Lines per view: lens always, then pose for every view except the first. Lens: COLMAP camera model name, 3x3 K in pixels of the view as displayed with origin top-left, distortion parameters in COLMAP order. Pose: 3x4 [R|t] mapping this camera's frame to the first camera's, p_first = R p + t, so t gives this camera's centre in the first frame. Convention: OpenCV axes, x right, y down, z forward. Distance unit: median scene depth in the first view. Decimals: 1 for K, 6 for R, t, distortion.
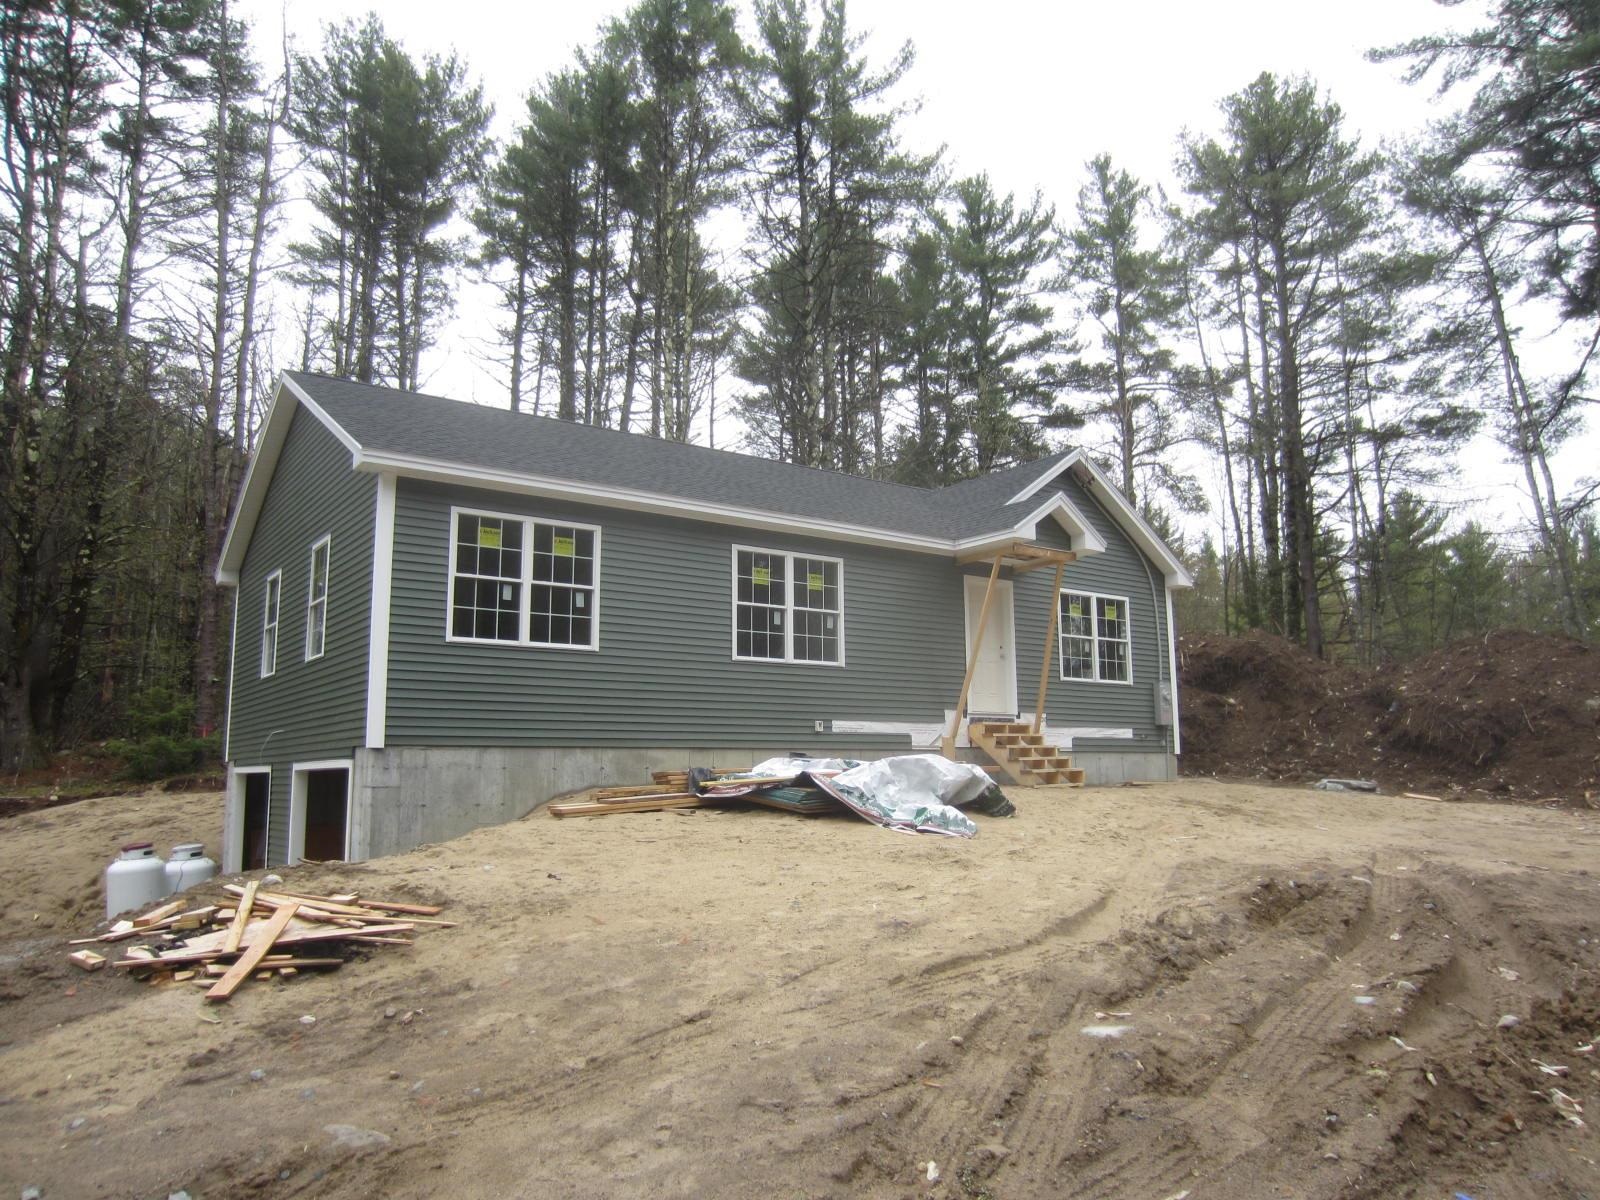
lens RADIAL K [[1132.3, 0, 801.1], [0, 1132.3, 625.5], [0, 0, 1]] dist [-0.023671, -0.000114]
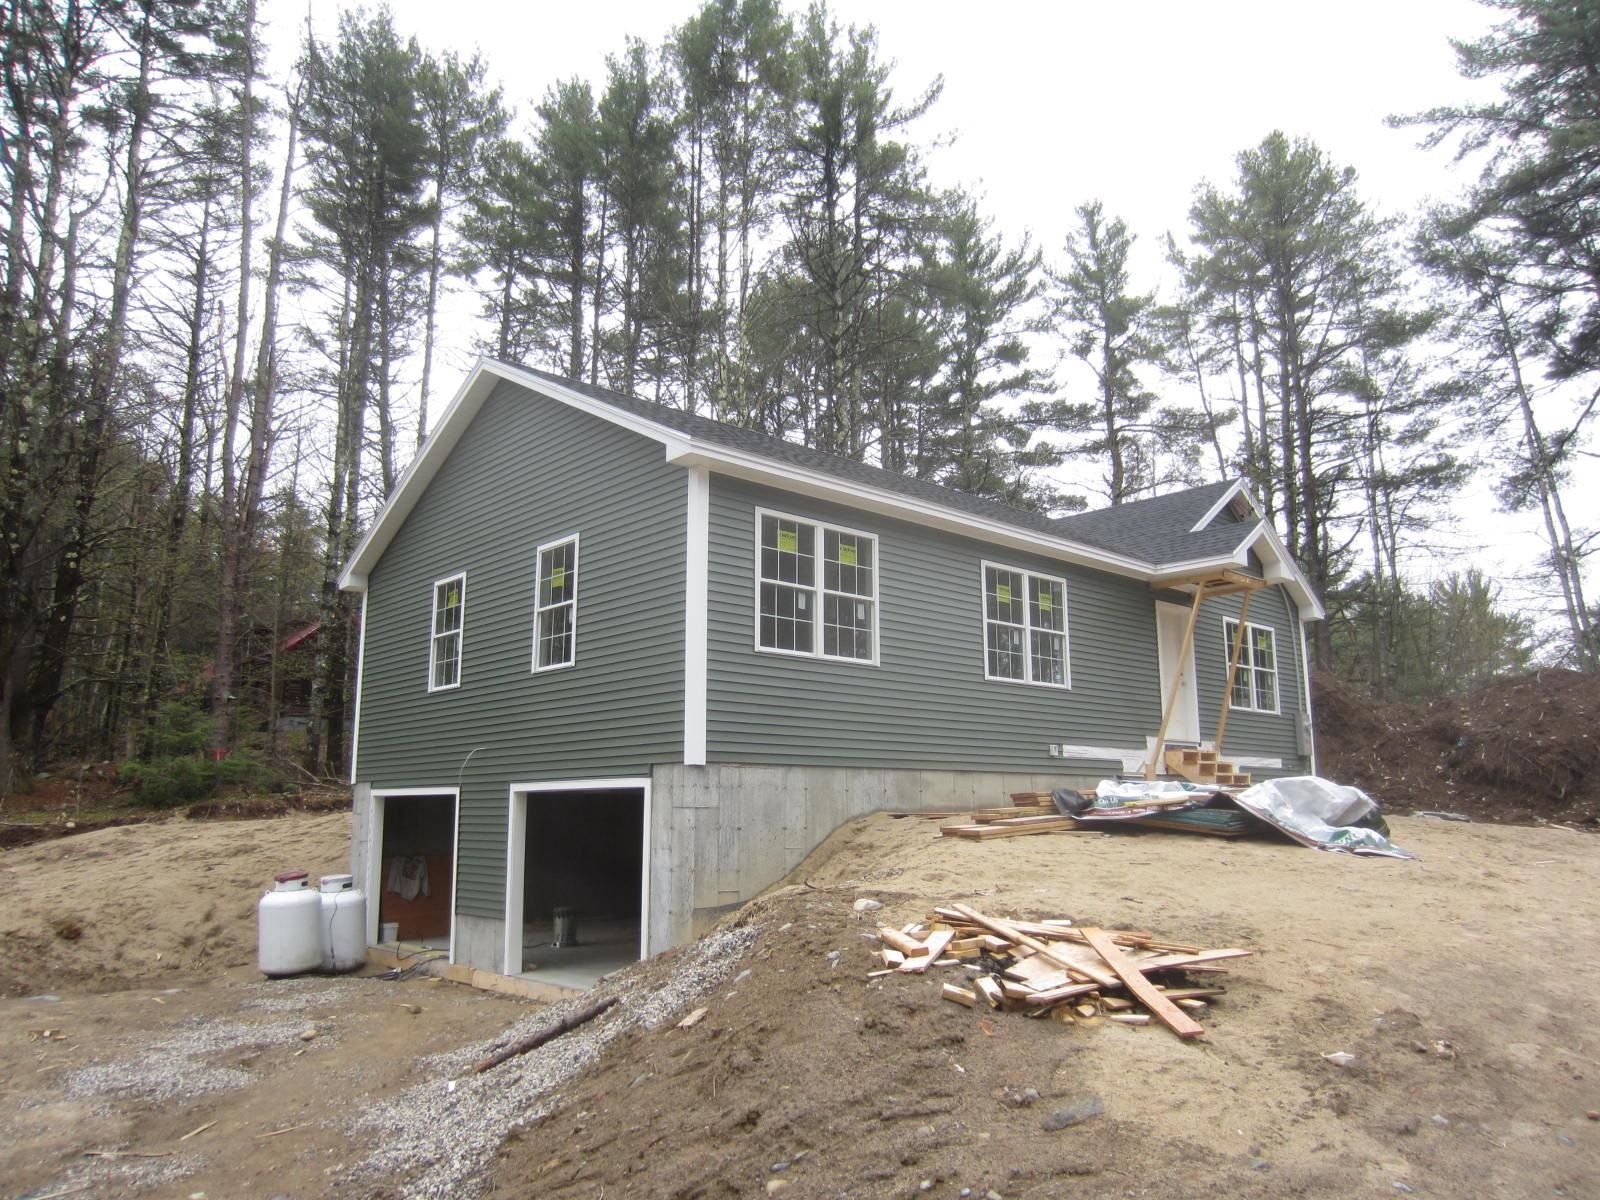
lens RADIAL K [[1140.1, 0, 801.0], [0, 1140.1, 622.6], [0, 0, 1]] dist [-0.026102, 0.003516]
pose [[0.993898, 0.024377, 0.107571, -0.132563], [-0.020792, 0.999194, -0.034328, 0.007696], [-0.108321, 0.031882, 0.993605, 0.022882]]
